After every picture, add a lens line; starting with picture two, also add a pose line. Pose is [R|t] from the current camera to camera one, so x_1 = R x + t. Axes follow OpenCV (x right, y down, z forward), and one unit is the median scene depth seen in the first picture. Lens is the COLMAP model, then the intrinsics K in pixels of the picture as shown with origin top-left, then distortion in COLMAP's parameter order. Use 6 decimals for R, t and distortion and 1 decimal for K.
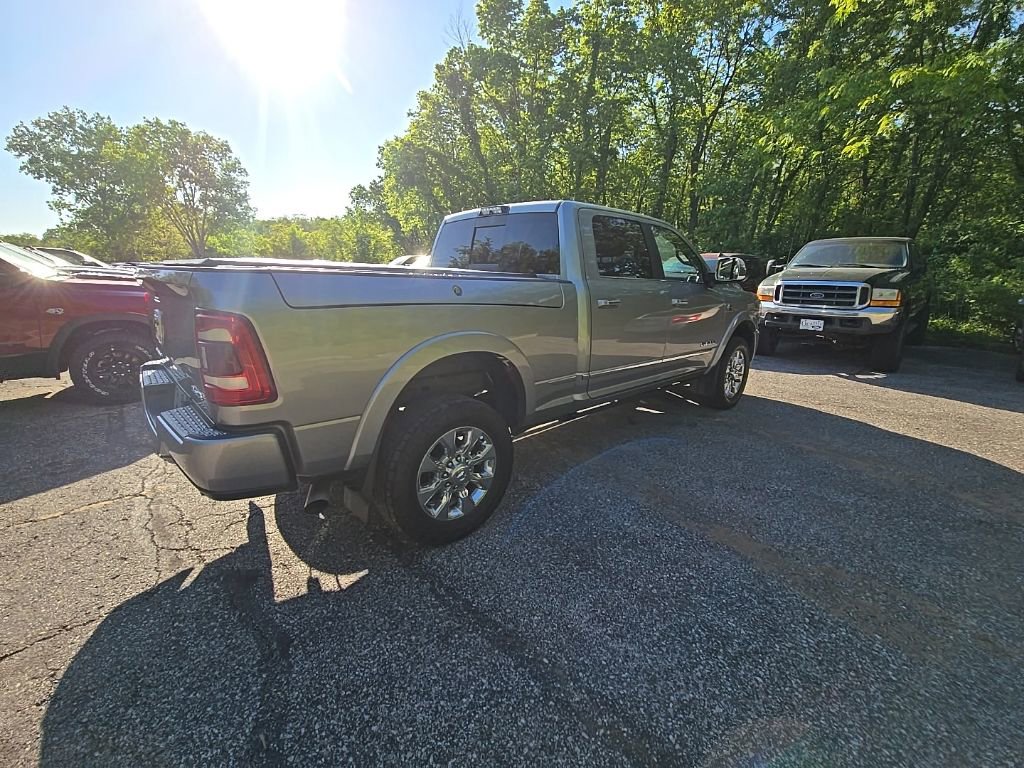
lens RADIAL K [[457.6, 0, 518.8], [0, 457.6, 383.0], [0, 0, 1]] dist [0.001859, 0.000150]
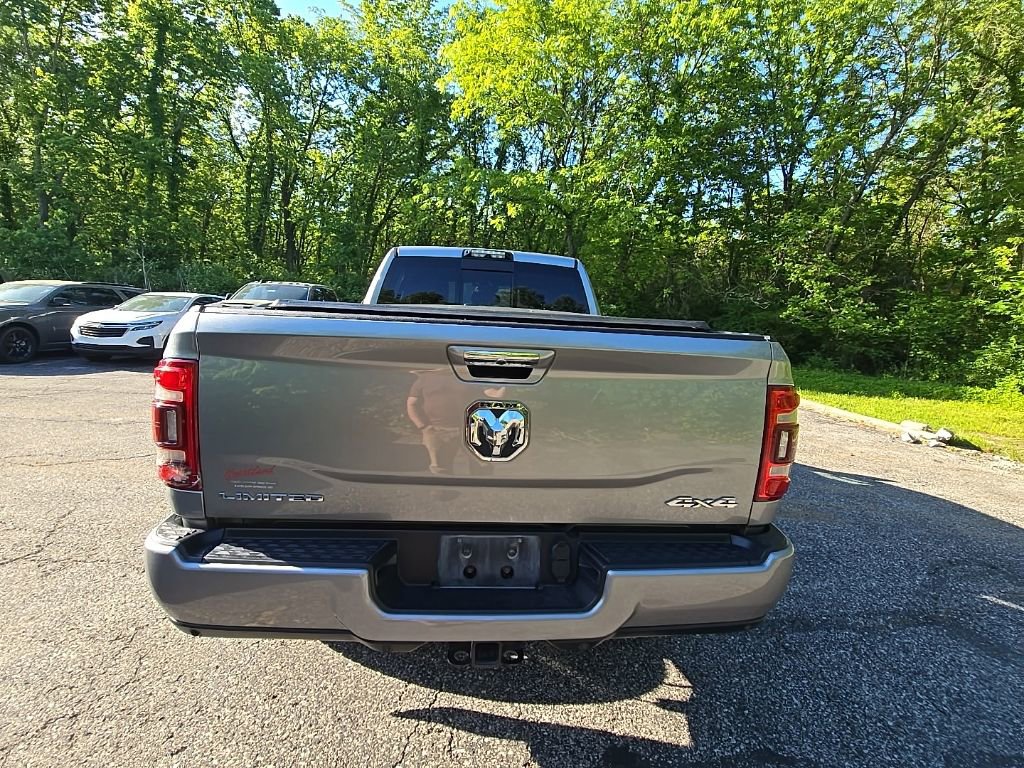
lens RADIAL K [[450.7, 0, 517.7], [0, 450.7, 383.9], [0, 0, 1]] dist [0.014188, -0.009809]
pose [[0.617912, -0.098863, 0.780007, -0.126429], [0.146498, 0.989167, 0.009319, -0.019052], [-0.772479, 0.108512, 0.625701, 0.067514]]
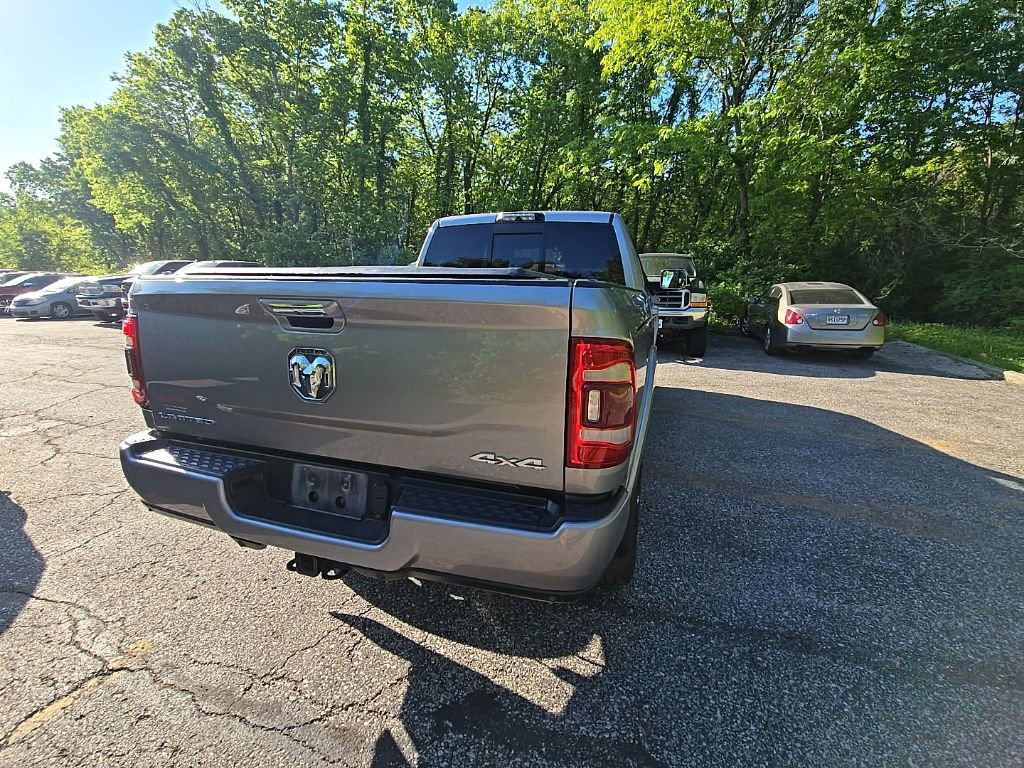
lens RADIAL K [[450.7, 0, 517.7], [0, 450.7, 383.9], [0, 0, 1]] dist [0.014188, -0.009809]
pose [[0.871094, -0.112287, 0.478108, -0.089020], [0.118485, 0.992805, 0.017292, -0.009268], [-0.476610, 0.041586, 0.878131, 0.034701]]
